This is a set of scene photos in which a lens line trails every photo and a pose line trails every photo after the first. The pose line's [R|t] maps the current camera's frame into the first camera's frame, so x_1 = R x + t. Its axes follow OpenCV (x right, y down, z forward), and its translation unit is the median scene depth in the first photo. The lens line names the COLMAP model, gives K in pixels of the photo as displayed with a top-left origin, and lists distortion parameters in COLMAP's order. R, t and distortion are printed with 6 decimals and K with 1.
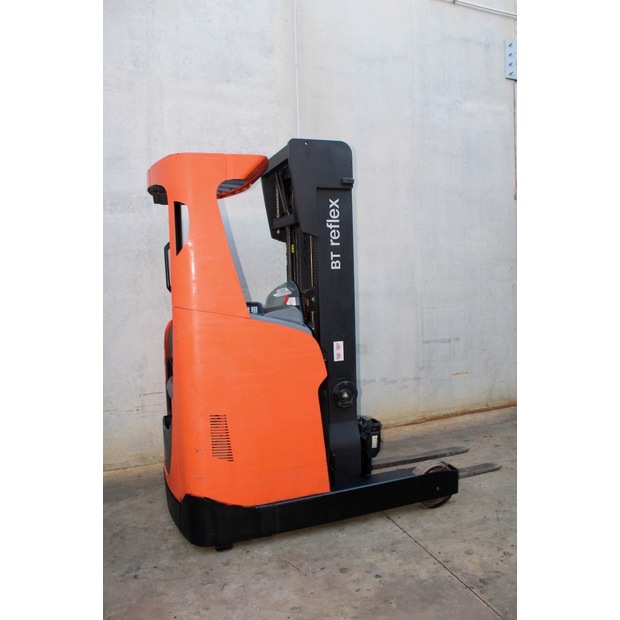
lens RADIAL K [[516.9, 0, 336.6], [0, 516.9, 309.8], [0, 0, 1]] dist [-0.196032, 0.235735]
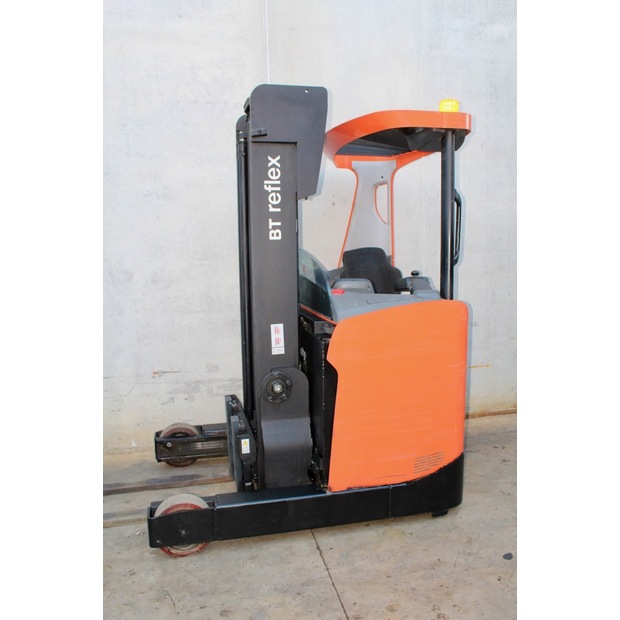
lens RADIAL K [[563.7, 0, 311.1], [0, 563.7, 300.9], [0, 0, 1]] dist [-0.031406, -0.004626]
pose [[0.983355, 0.019912, -0.180598, 0.221943], [-0.013267, 0.999192, 0.037926, -0.015792], [0.181207, -0.034899, 0.982825, 0.109063]]
